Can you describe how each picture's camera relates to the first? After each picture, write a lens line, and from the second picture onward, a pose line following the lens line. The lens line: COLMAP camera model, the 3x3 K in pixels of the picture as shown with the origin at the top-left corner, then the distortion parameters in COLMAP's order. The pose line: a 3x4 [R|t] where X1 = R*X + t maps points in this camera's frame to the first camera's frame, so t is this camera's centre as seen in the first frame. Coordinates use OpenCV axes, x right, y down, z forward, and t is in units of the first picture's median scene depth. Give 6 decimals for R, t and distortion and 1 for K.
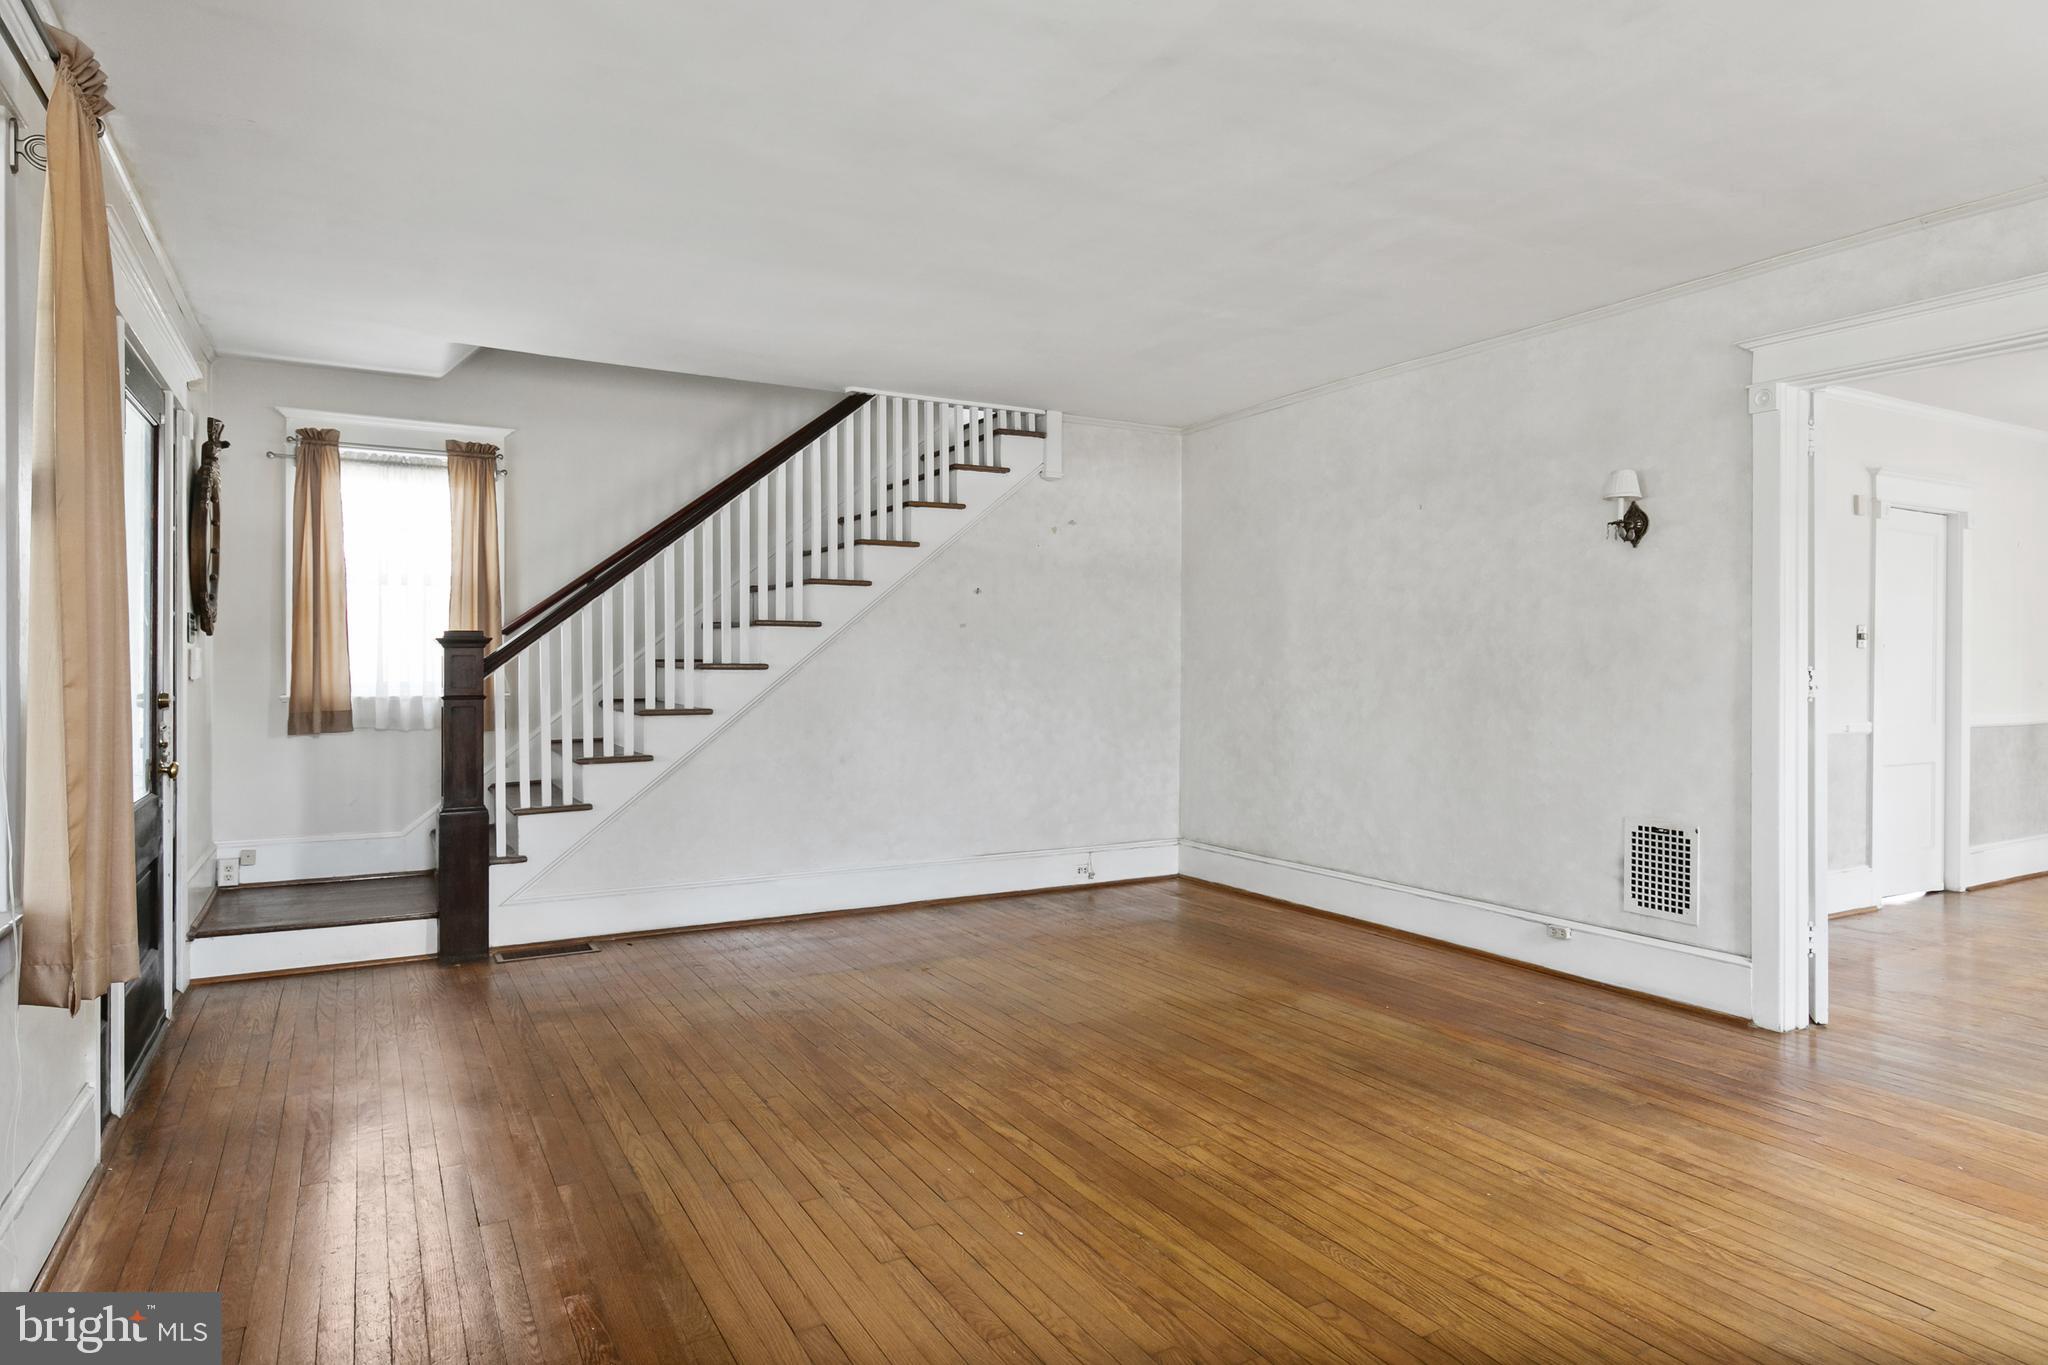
lens RADIAL K [[1139.4, 0, 1024.0], [0, 1139.4, 682.5], [0, 0, 1]] dist [0.003458, -0.001263]
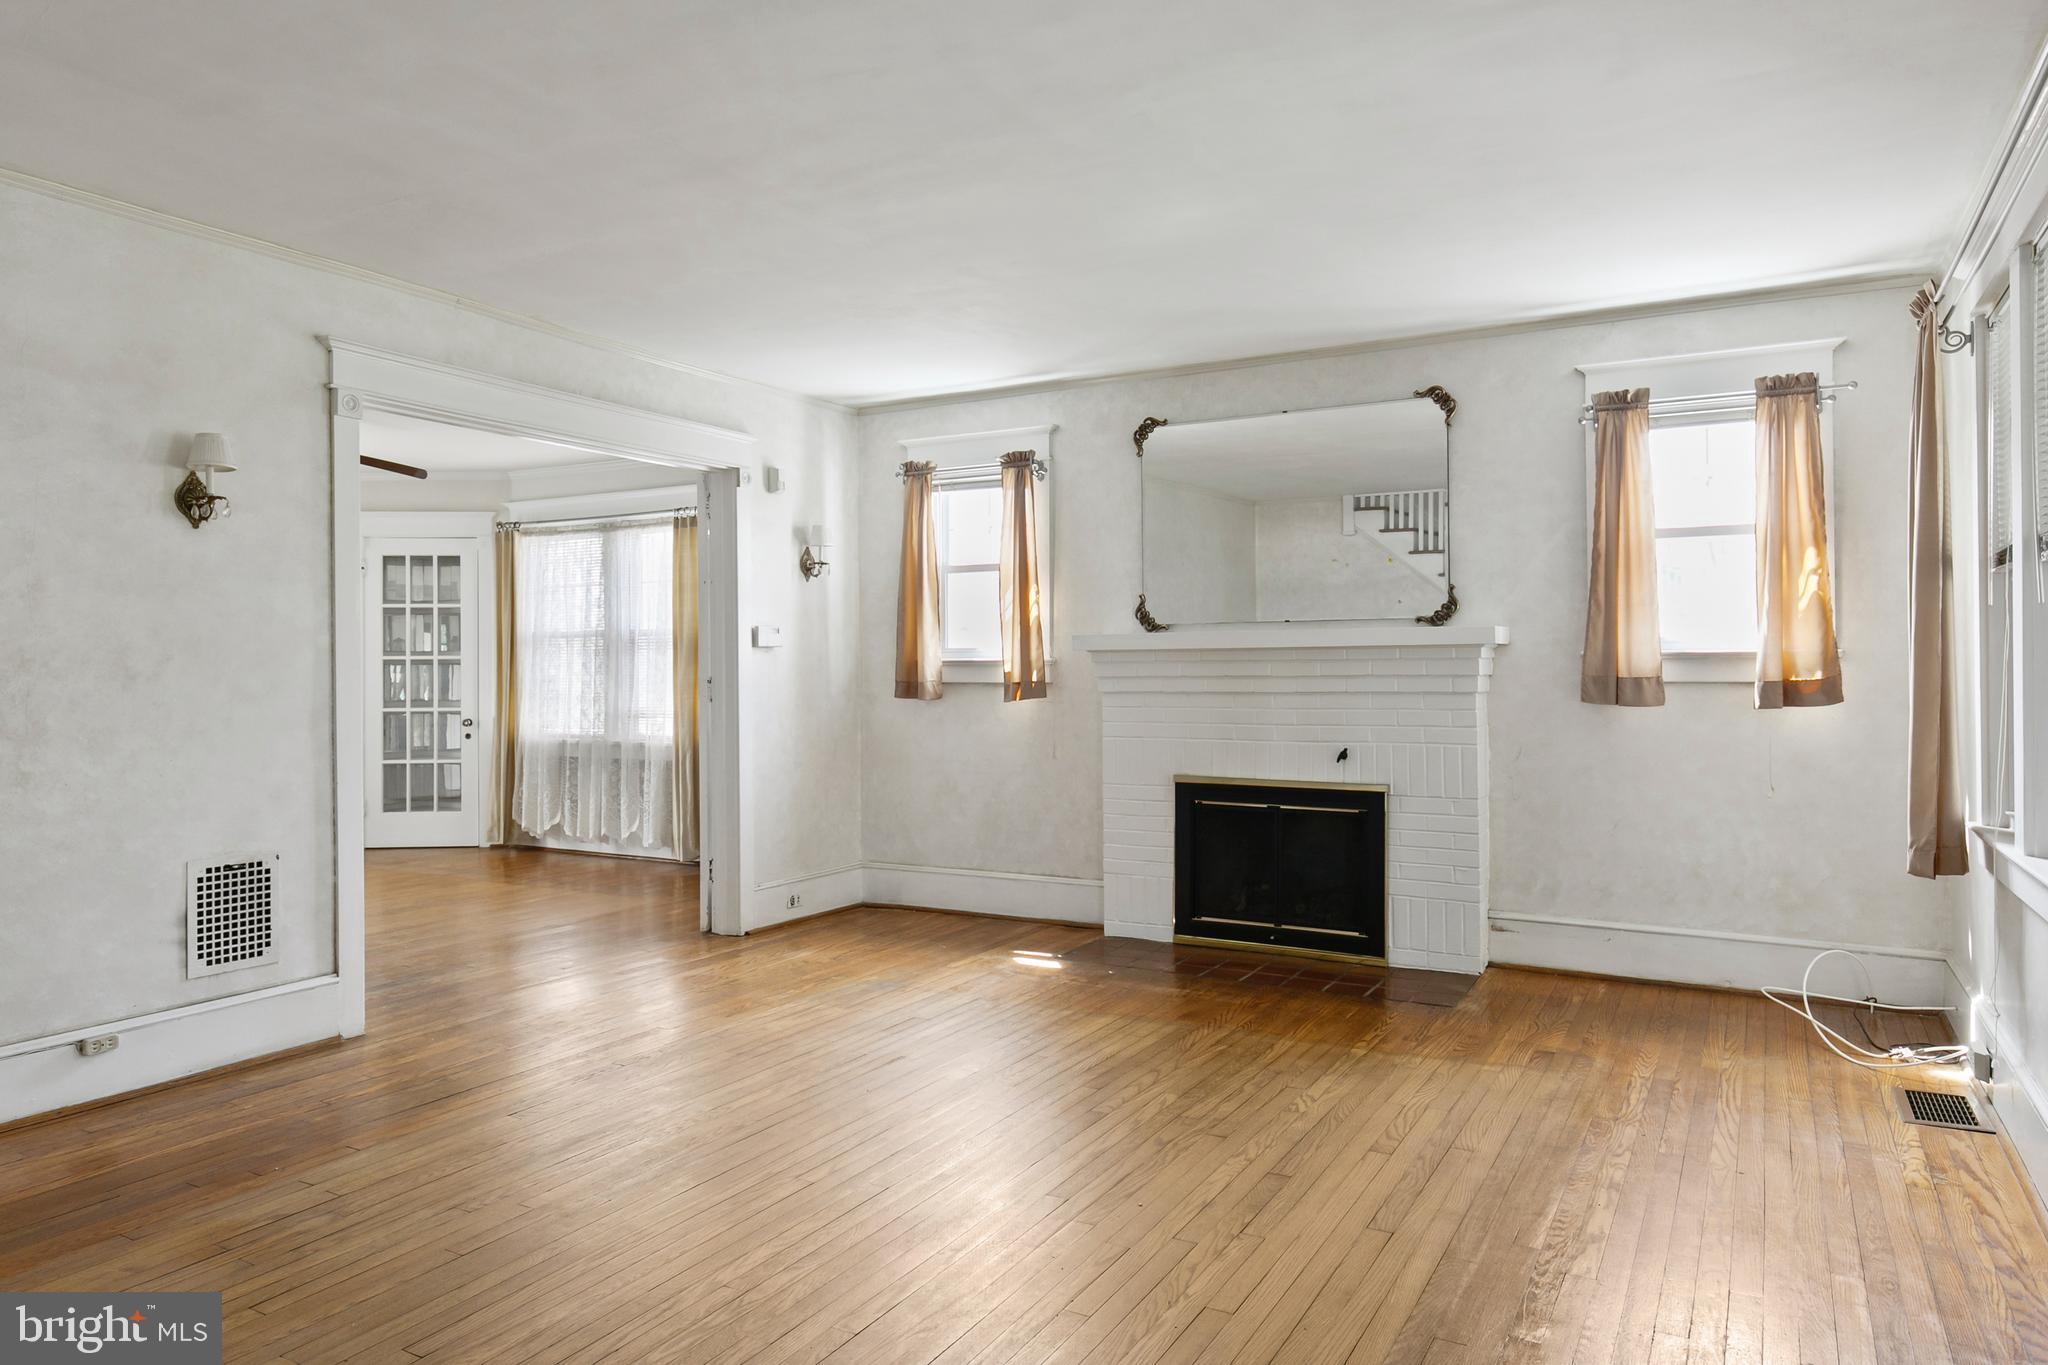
lens RADIAL K [[1285.3, 0, 1024.0], [0, 1285.3, 682.5], [0, 0, 1]] dist [0.001569, 0.001030]
pose [[-0.497066, -0.007773, 0.867678, -0.572300], [0.016181, 0.999703, 0.018226, -0.016081], [-0.867562, 0.023100, -0.496793, 0.973111]]
